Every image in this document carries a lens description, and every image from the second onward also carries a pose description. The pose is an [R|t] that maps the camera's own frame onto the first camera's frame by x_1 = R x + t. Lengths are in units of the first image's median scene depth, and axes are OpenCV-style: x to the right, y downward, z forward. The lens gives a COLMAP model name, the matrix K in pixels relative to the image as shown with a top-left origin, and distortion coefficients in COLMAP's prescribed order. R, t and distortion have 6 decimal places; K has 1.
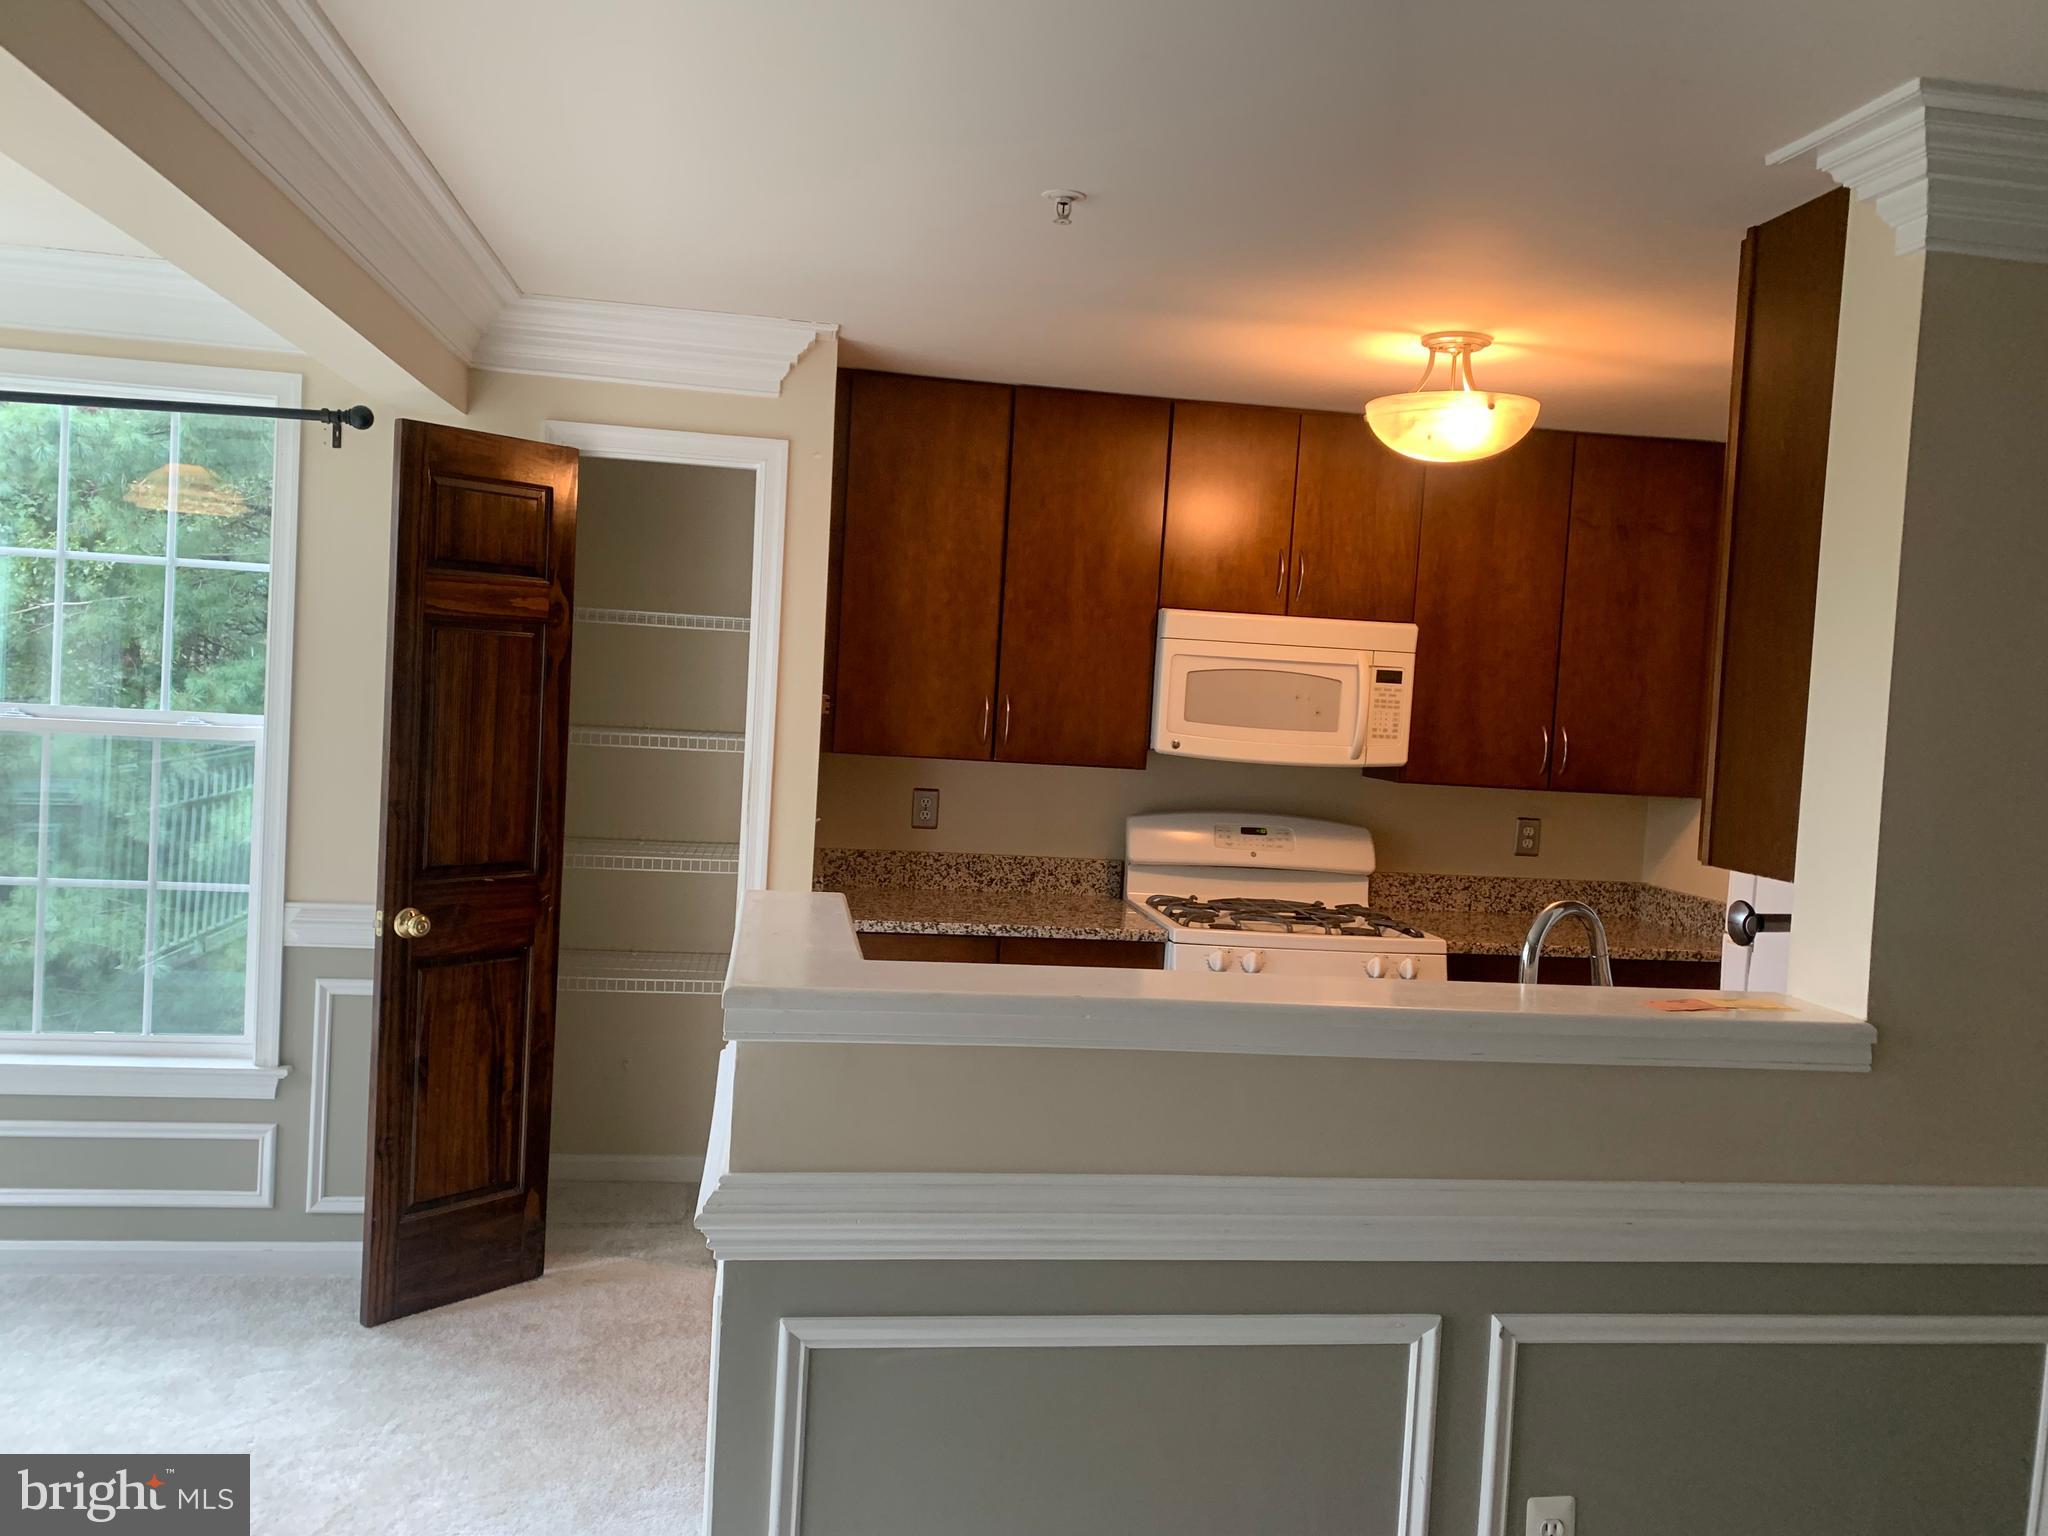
lens RADIAL K [[1555.0, 0, 1024.3], [0, 1555.0, 745.5], [0, 0, 1]] dist [0.052094, -0.064623]
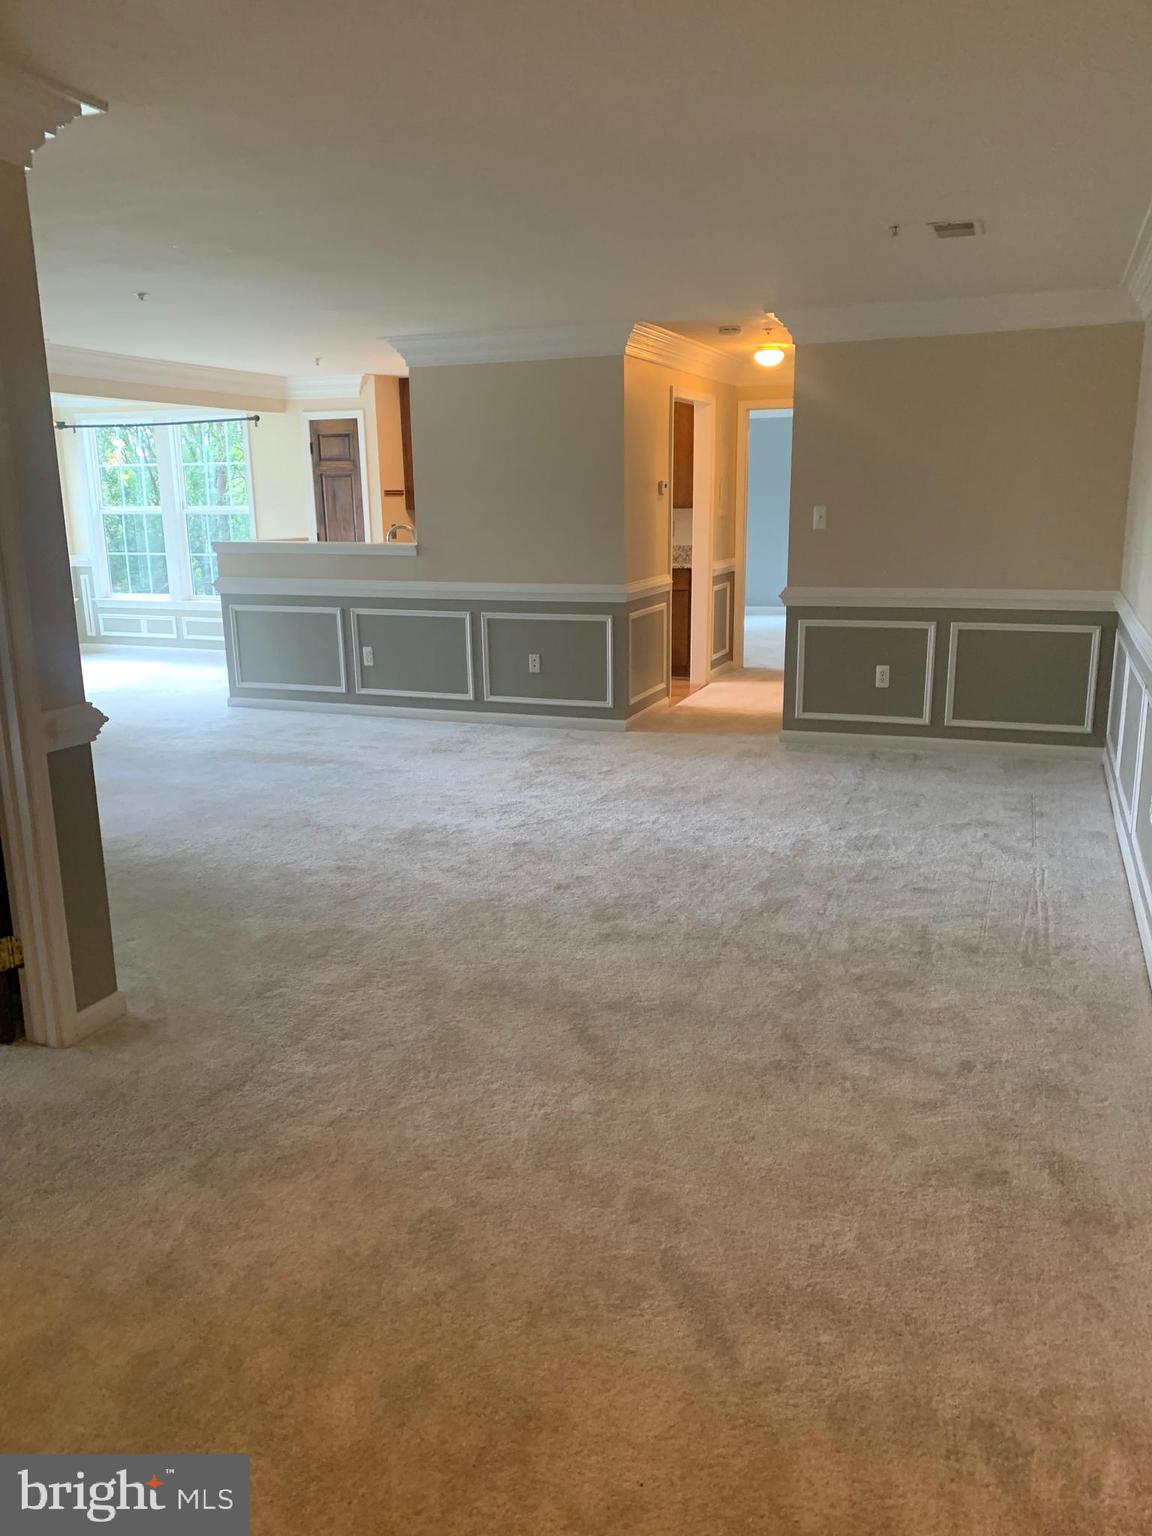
lens RADIAL K [[1166.2, 0, 576.5], [0, 1166.2, 780.3], [0, 0, 1]] dist [0.052094, -0.064623]
pose [[0.869028, 0.051507, -0.492075, 1.330992], [0.044497, 0.982399, 0.181416, 0.126204], [0.492758, -0.179551, 0.851440, -0.906188]]
